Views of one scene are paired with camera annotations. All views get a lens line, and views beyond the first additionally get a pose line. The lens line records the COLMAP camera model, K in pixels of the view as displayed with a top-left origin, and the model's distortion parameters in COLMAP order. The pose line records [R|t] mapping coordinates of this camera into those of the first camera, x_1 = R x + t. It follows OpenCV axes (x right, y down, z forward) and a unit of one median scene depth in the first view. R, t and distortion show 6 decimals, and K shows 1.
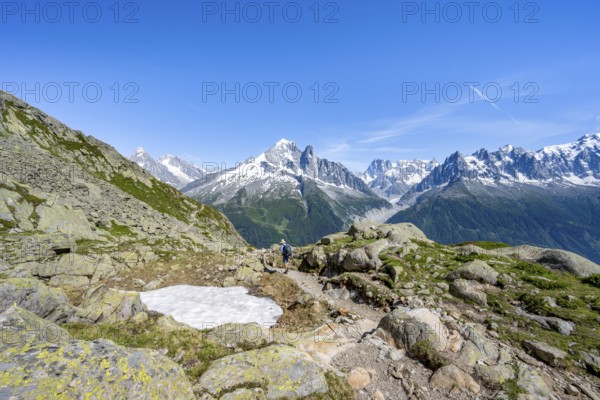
lens RADIAL K [[234.9, 0, 297.7], [0, 234.9, 199.0], [0, 0, 1]] dist [0.001756, -0.000118]
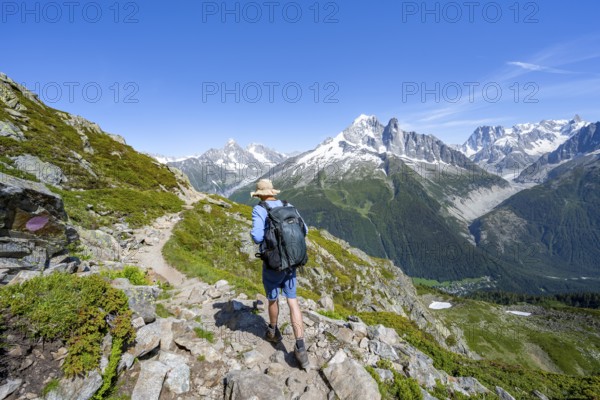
lens RADIAL K [[234.9, 0, 297.7], [0, 234.9, 199.0], [0, 0, 1]] dist [0.001756, -0.000118]
pose [[0.946160, -0.010652, -0.323525, -0.009540], [0.035645, 0.996809, 0.071427, 0.000115], [0.321732, -0.079113, 0.943520, 0.024975]]
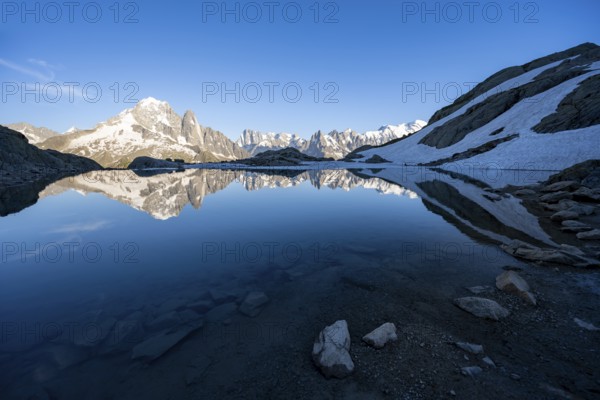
lens RADIAL K [[235.2, 0, 301.5], [0, 235.2, 198.5], [0, 0, 1]] dist [-0.002281, -0.000210]
pose [[0.829553, -0.080046, 0.552661, -0.128979], [0.008097, 0.991293, 0.131422, -0.007383], [-0.558369, -0.104546, 0.822979, -0.018380]]
